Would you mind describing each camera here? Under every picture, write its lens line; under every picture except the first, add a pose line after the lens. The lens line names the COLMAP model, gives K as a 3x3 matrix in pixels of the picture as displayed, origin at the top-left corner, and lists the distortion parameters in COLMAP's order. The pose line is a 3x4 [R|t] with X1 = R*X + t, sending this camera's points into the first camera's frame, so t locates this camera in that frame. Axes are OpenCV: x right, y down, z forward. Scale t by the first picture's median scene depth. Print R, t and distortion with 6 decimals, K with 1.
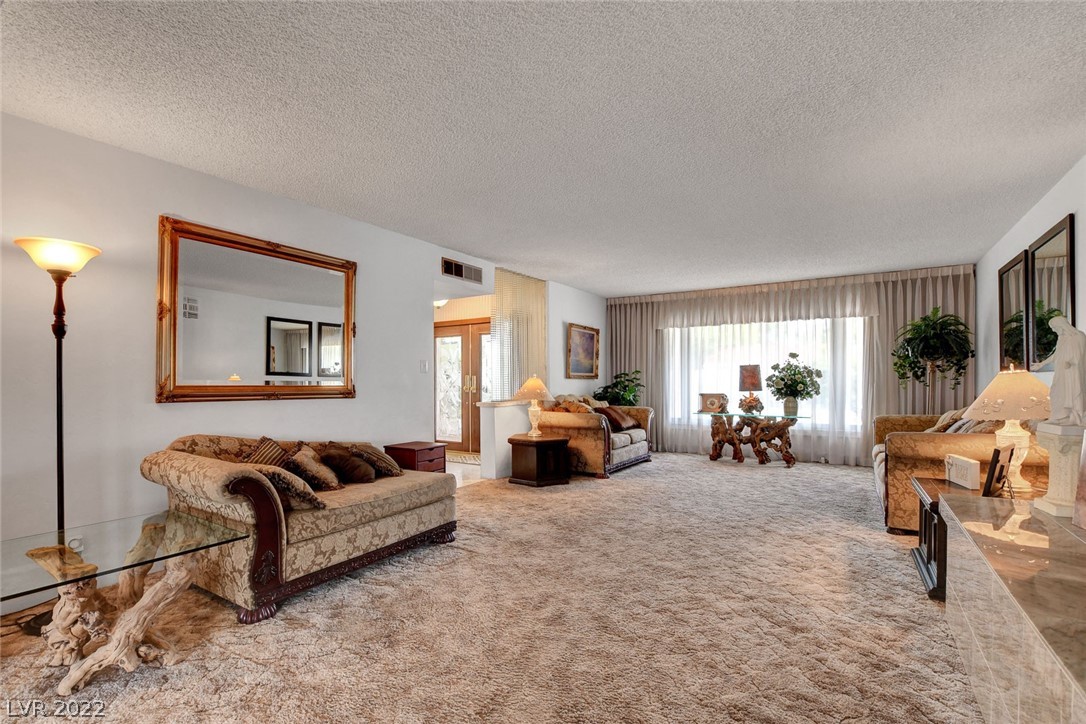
lens RADIAL K [[493.4, 0, 536.9], [0, 493.4, 364.6], [0, 0, 1]] dist [0.000819, 0.000133]
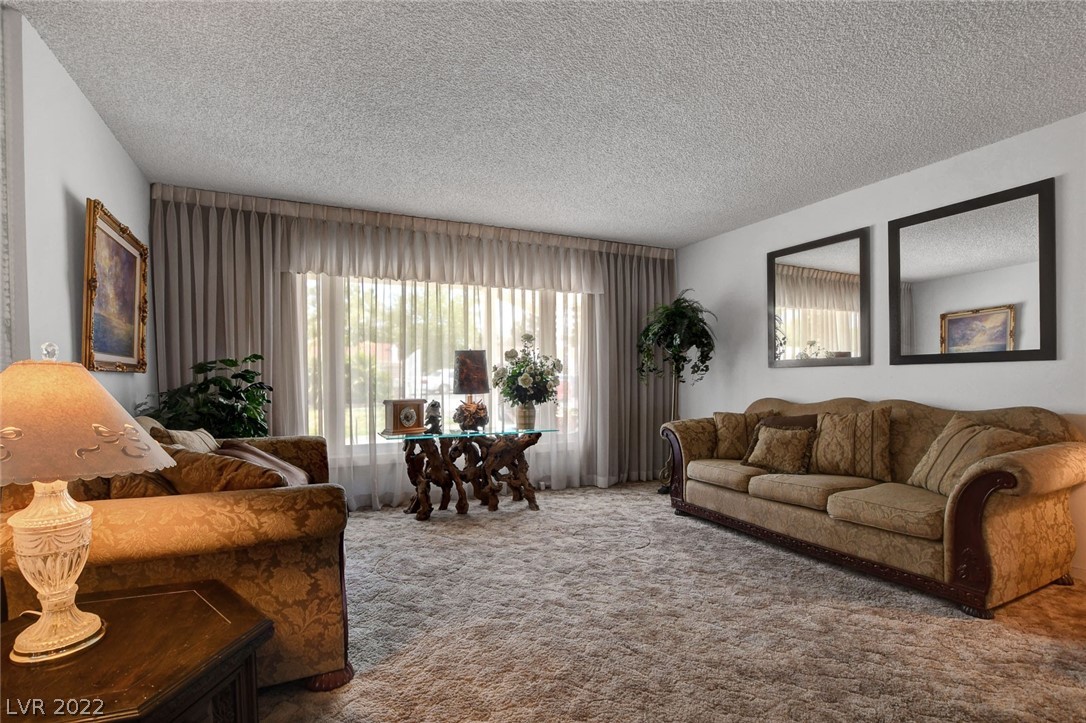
lens RADIAL K [[515.7, 0, 540.3], [0, 515.7, 372.7], [0, 0, 1]] dist [-0.027817, 0.000106]
pose [[0.527307, 0.004858, 0.849661, -0.061629], [-0.023504, 0.999684, 0.008871, 0.020237], [-0.849350, -0.024648, 0.527255, 0.590058]]
